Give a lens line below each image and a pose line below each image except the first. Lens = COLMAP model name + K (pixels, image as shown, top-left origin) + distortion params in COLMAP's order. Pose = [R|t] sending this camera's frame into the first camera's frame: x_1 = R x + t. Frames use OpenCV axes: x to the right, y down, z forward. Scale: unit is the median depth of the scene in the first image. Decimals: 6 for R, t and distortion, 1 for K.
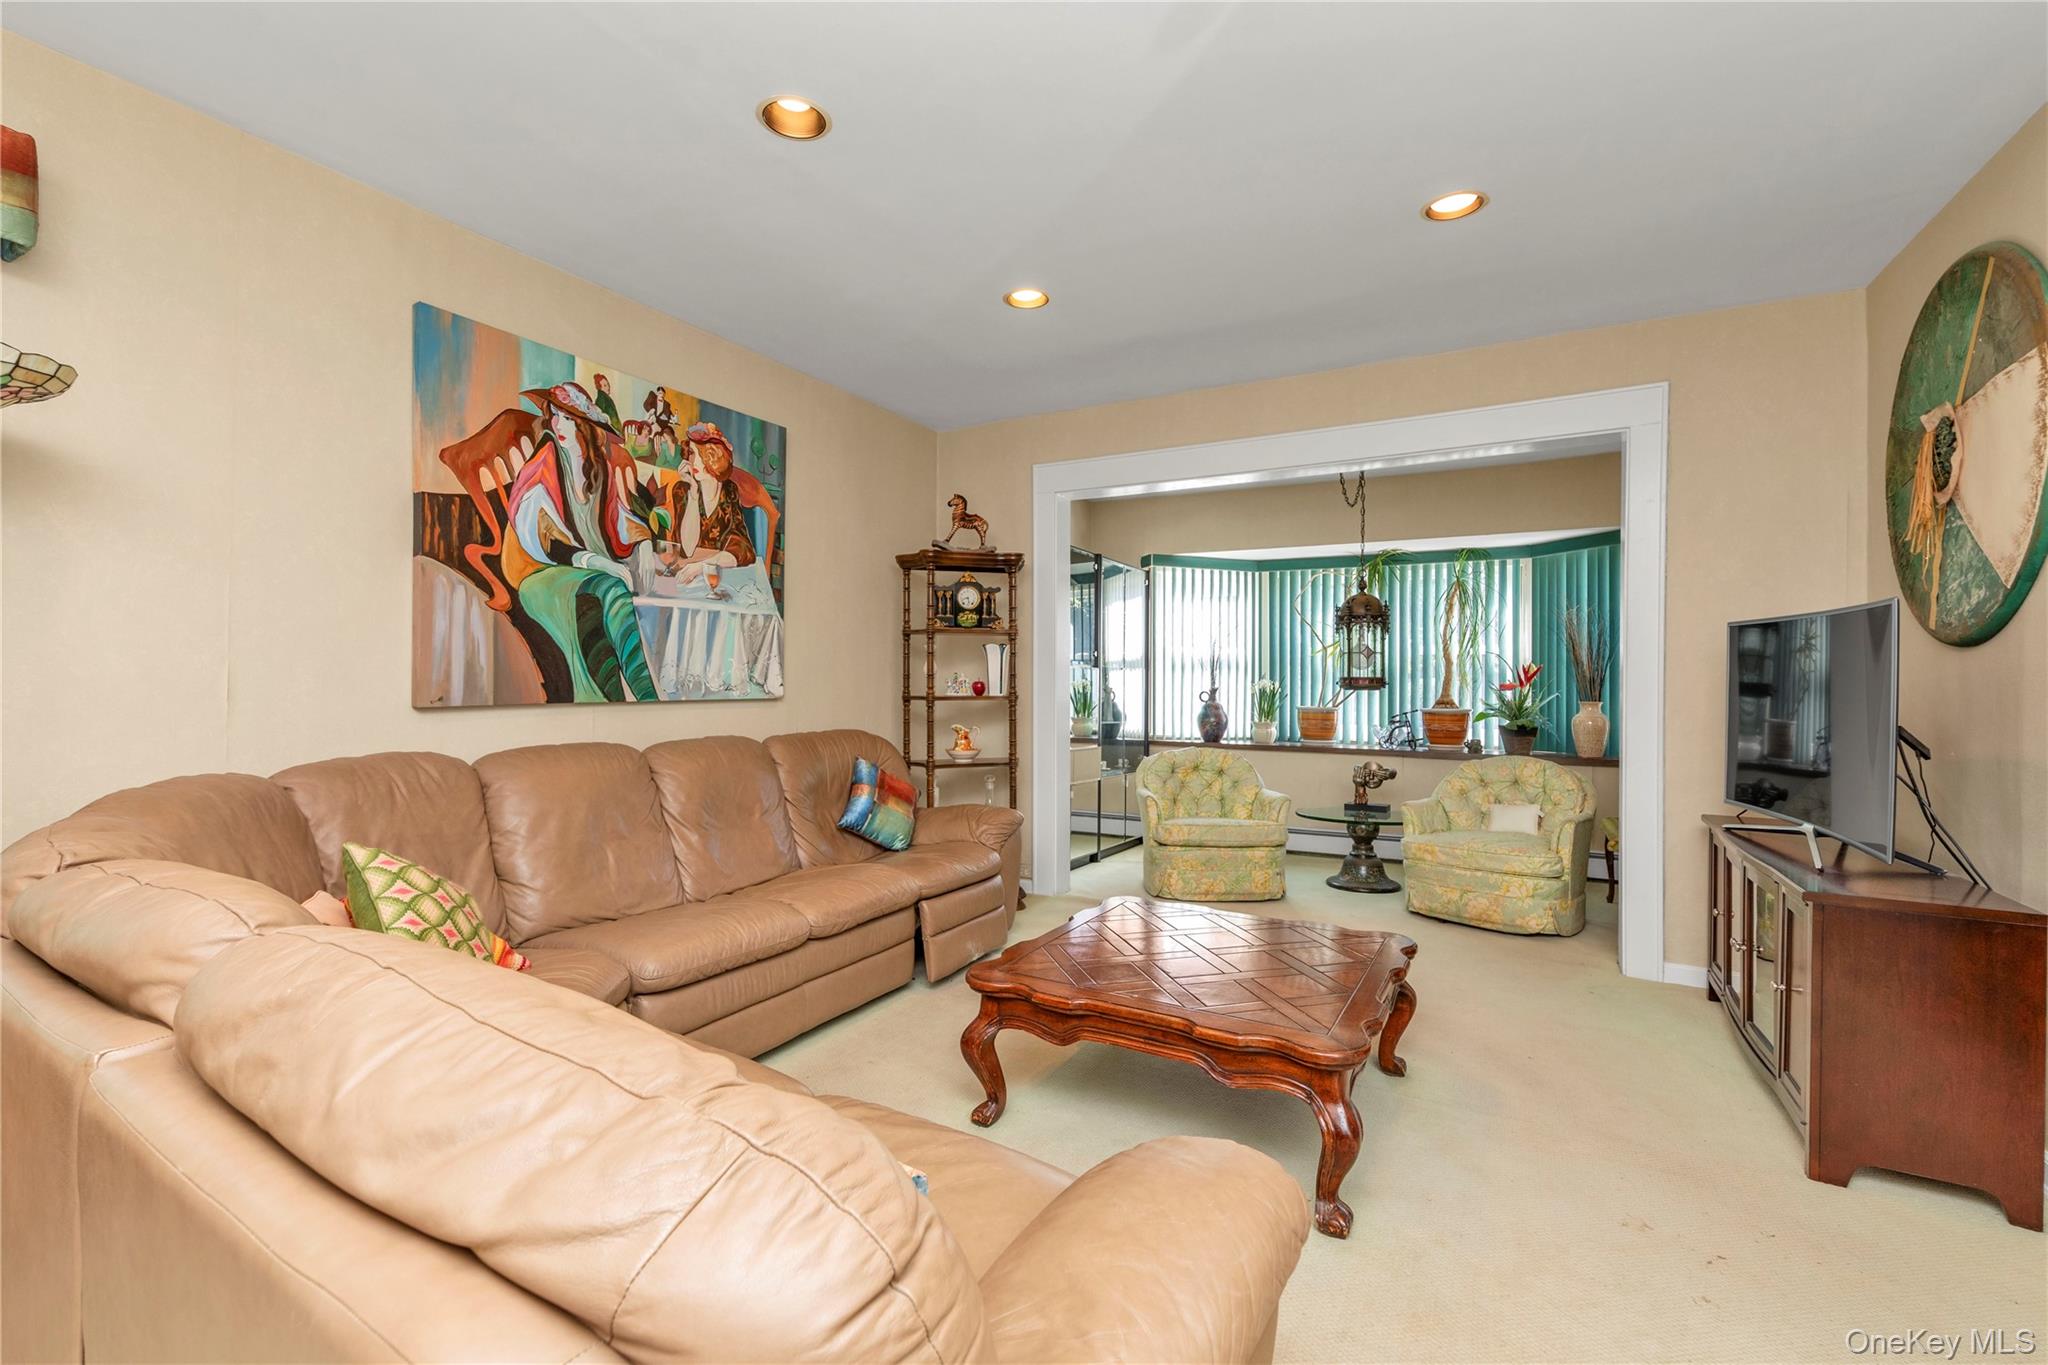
lens RADIAL K [[896.6, 0, 1012.7], [0, 896.6, 679.0], [0, 0, 1]] dist [0.001244, -0.001016]
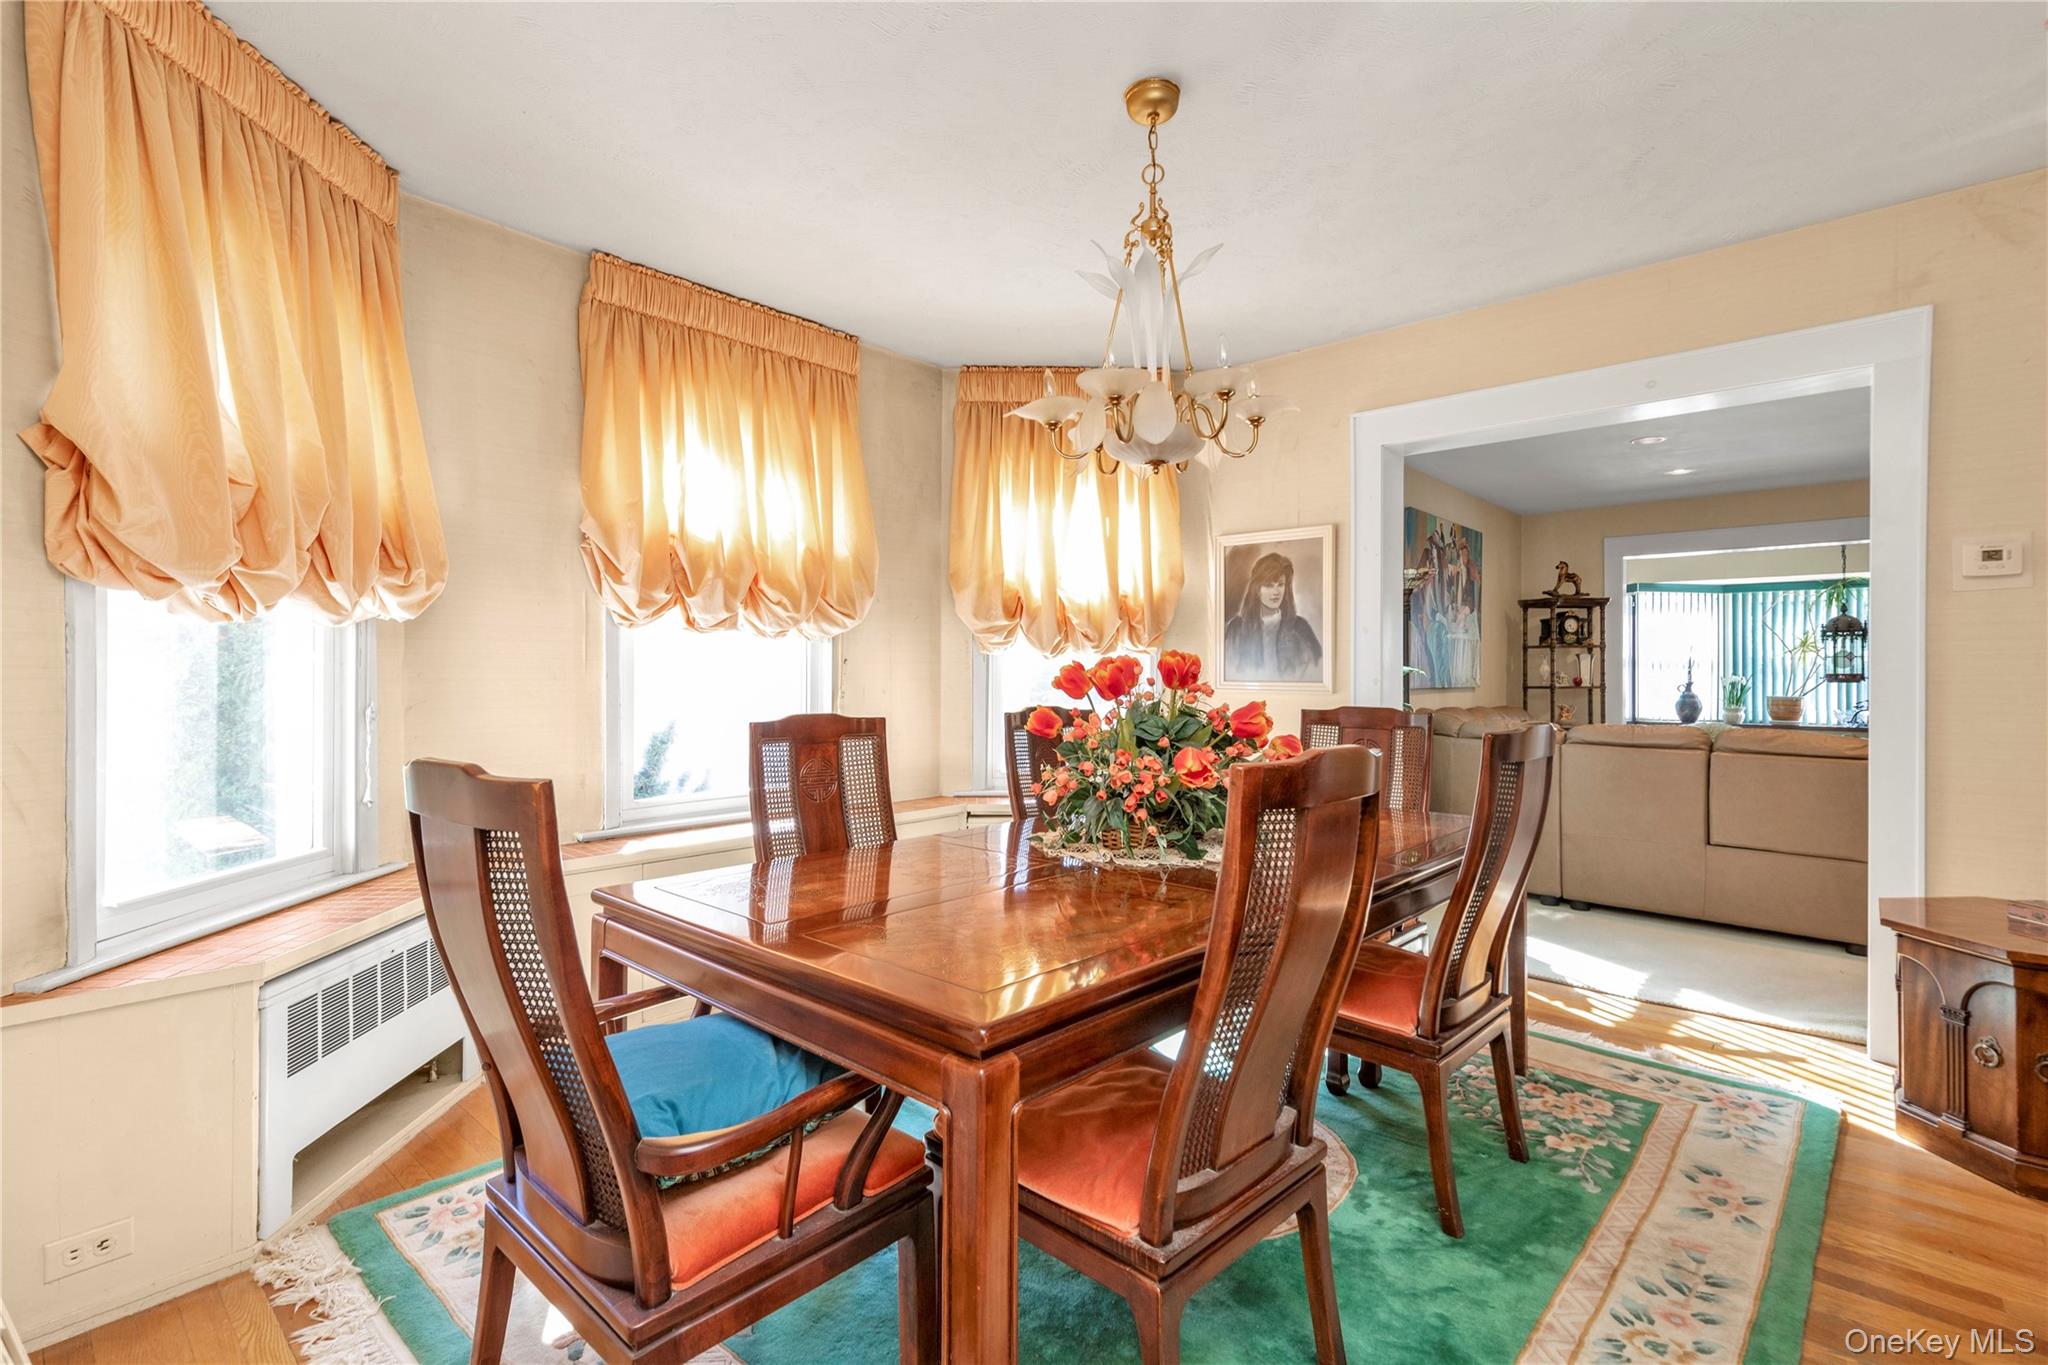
lens RADIAL K [[959.1, 0, 1014.0], [0, 959.1, 679.8], [0, 0, 1]] dist [0.015103, 0.000129]
pose [[0.976478, -0.001815, -0.215609, -0.810106], [0.002640, 0.999990, 0.003540, -0.001800], [0.215600, -0.004026, 0.976473, -1.129448]]
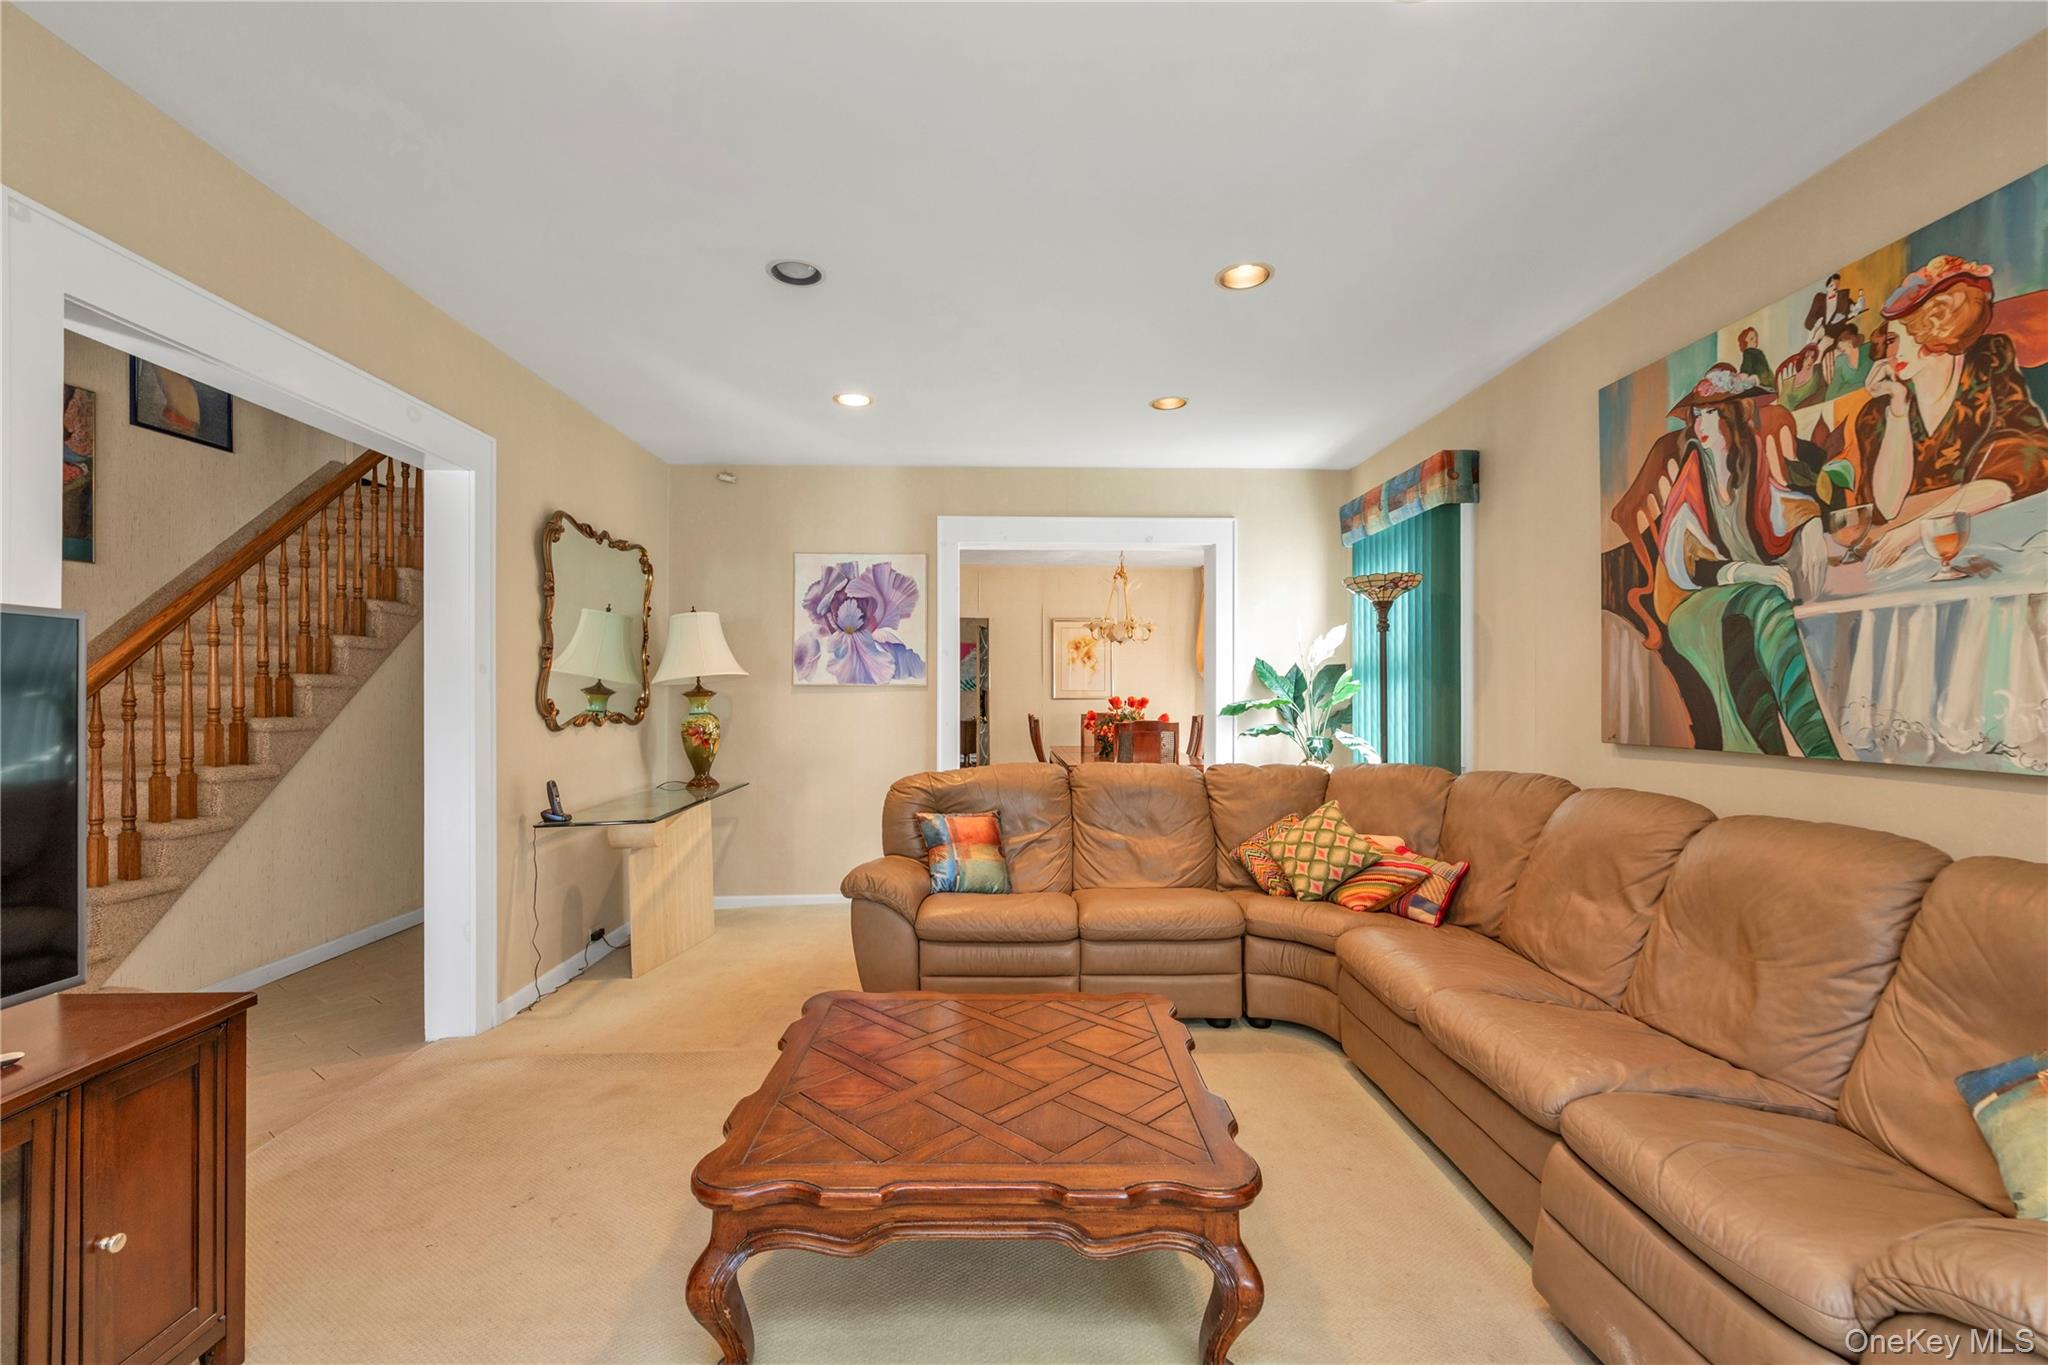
lens RADIAL K [[896.6, 0, 1019.1], [0, 896.6, 687.8], [0, 0, 1]] dist [0.001244, -0.001016]
pose [[-0.855307, -0.008341, -0.518055, 0.415315], [-0.003689, 0.999943, -0.010008, -0.017528], [0.518109, -0.006649, -0.855289, 1.167153]]
